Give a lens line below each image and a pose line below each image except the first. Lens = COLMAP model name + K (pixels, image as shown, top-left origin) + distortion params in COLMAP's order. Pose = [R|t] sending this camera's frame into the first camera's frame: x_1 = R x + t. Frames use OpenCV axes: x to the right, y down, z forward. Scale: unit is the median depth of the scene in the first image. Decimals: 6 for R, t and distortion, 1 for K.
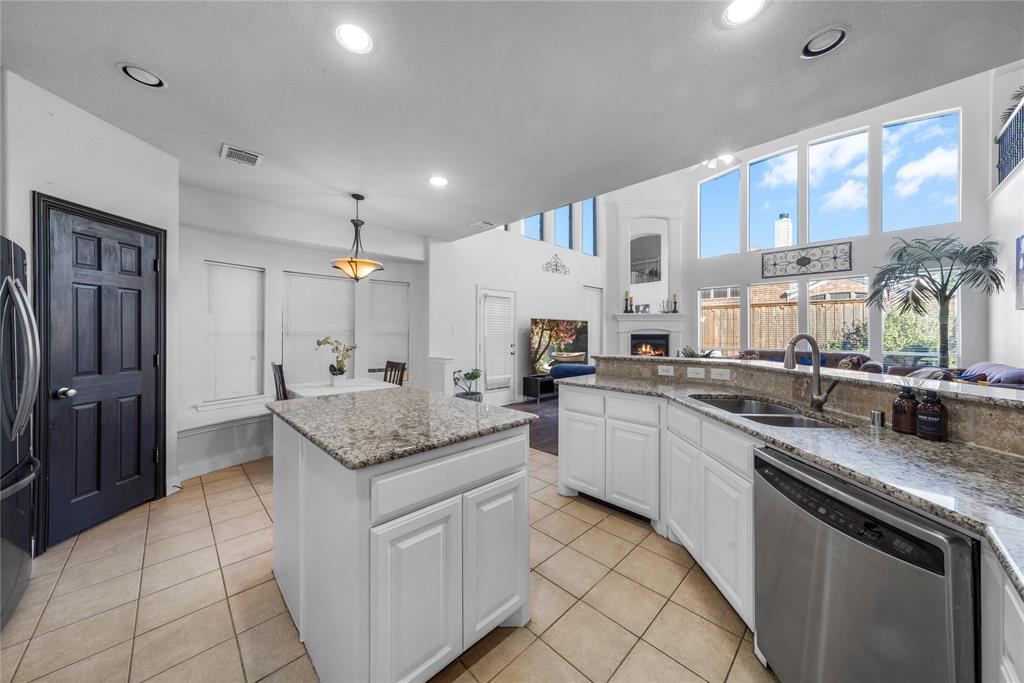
lens RADIAL K [[350.5, 0, 511.5], [0, 350.5, 328.7], [0, 0, 1]] dist [0.001148, 0.003557]
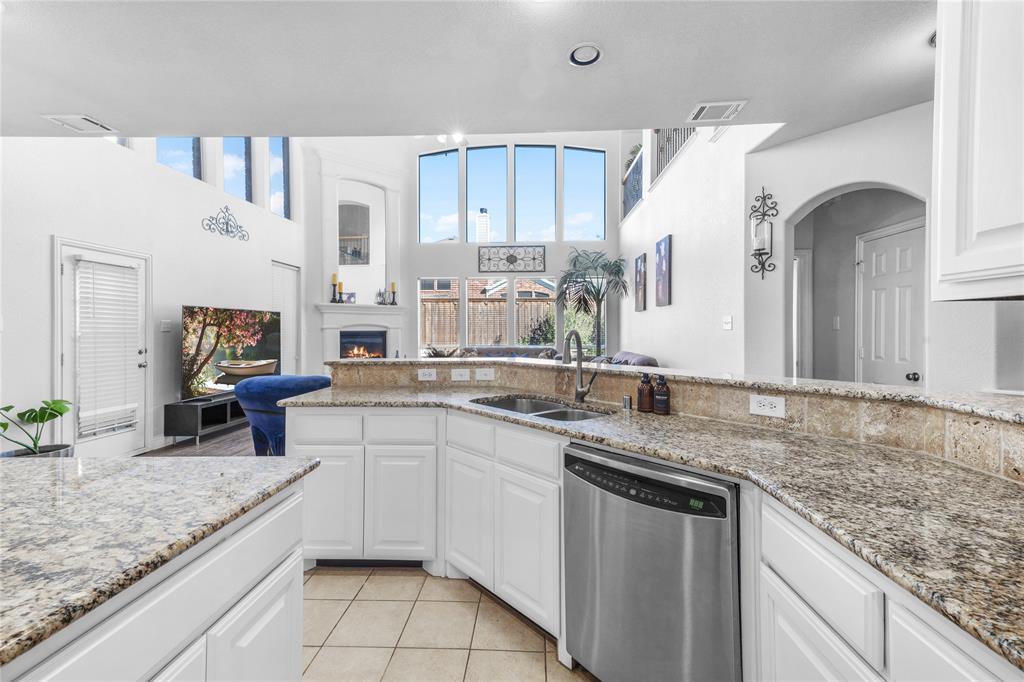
lens RADIAL K [[449.2, 0, 511.8], [0, 449.2, 329.1], [0, 0, 1]] dist [0.037102, -0.000683]
pose [[0.739764, -0.001501, 0.672864, -0.093098], [-0.006028, 0.999943, 0.008858, 0.000710], [-0.672839, -0.010610, 0.739713, 0.060967]]
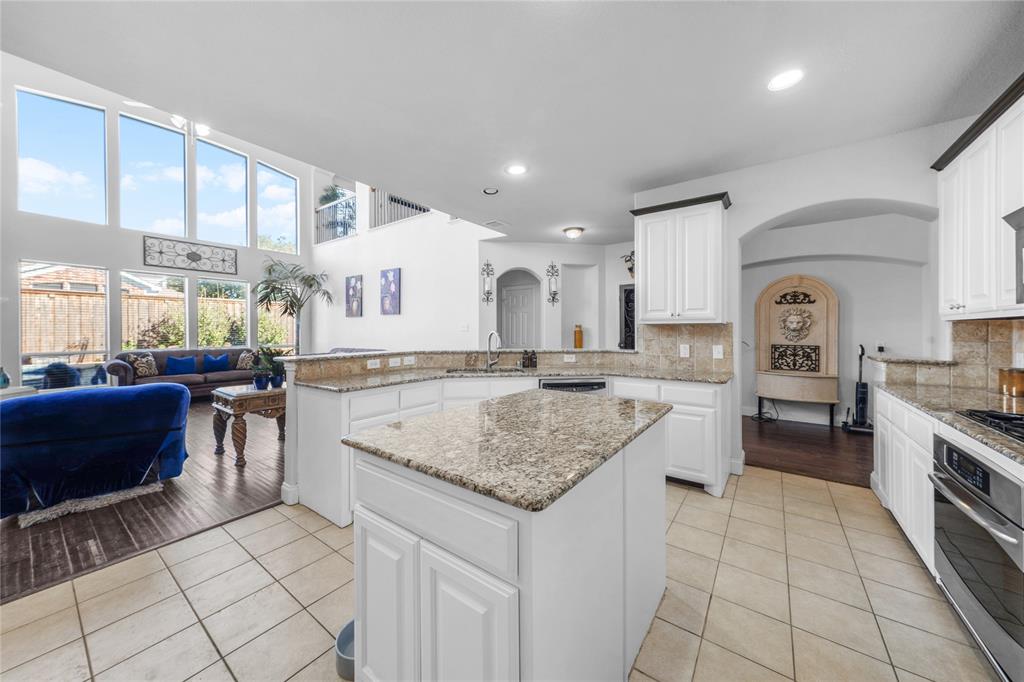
lens RADIAL K [[356.4, 0, 512.2], [0, 356.4, 330.3], [0, 0, 1]] dist [0.009673, 0.000061]
pose [[-0.161485, 0.000237, 0.986875, -0.557851], [-0.011646, 0.999930, -0.002146, 0.006828], [-0.986806, -0.011839, -0.161471, 0.556864]]
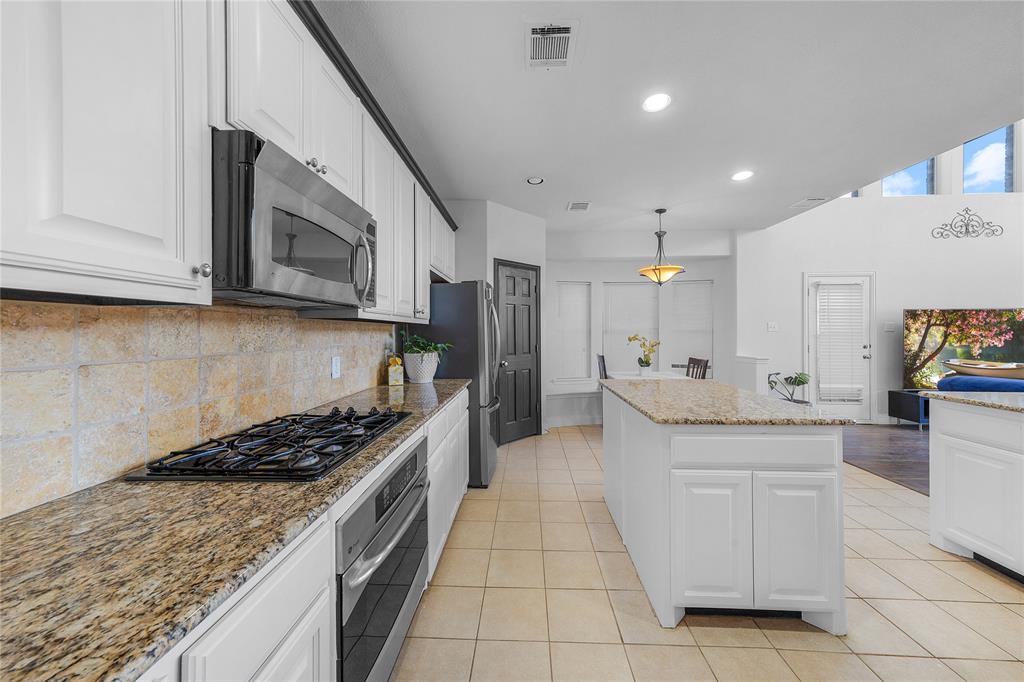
lens RADIAL K [[347.5, 0, 512.4], [0, 347.5, 333.5], [0, 0, 1]] dist [0.007635, -0.004803]
pose [[0.682444, 0.001037, -0.730937, 0.053917], [0.013262, 0.999817, 0.013801, -0.001411], [0.730818, -0.019112, 0.682305, -0.117478]]
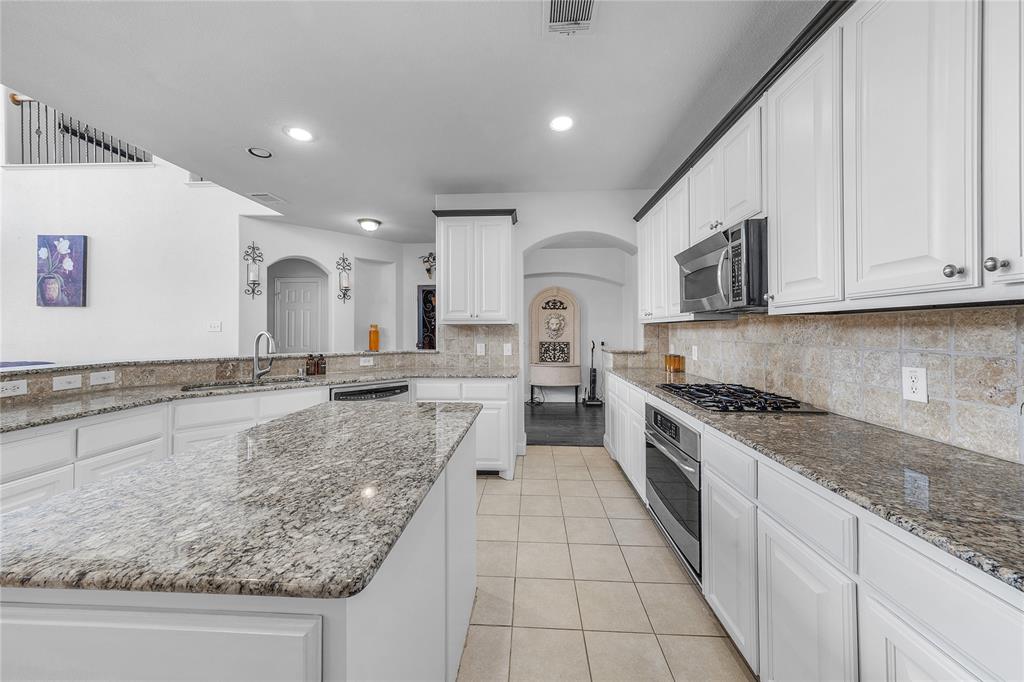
lens RADIAL K [[350.5, 0, 511.5], [0, 350.5, 328.2], [0, 0, 1]] dist [0.001148, 0.003557]
pose [[-0.668143, 0.005472, 0.744013, -0.502754], [-0.007226, 0.999878, -0.013843, 0.006541], [-0.743998, -0.014625, -0.668022, 0.557215]]
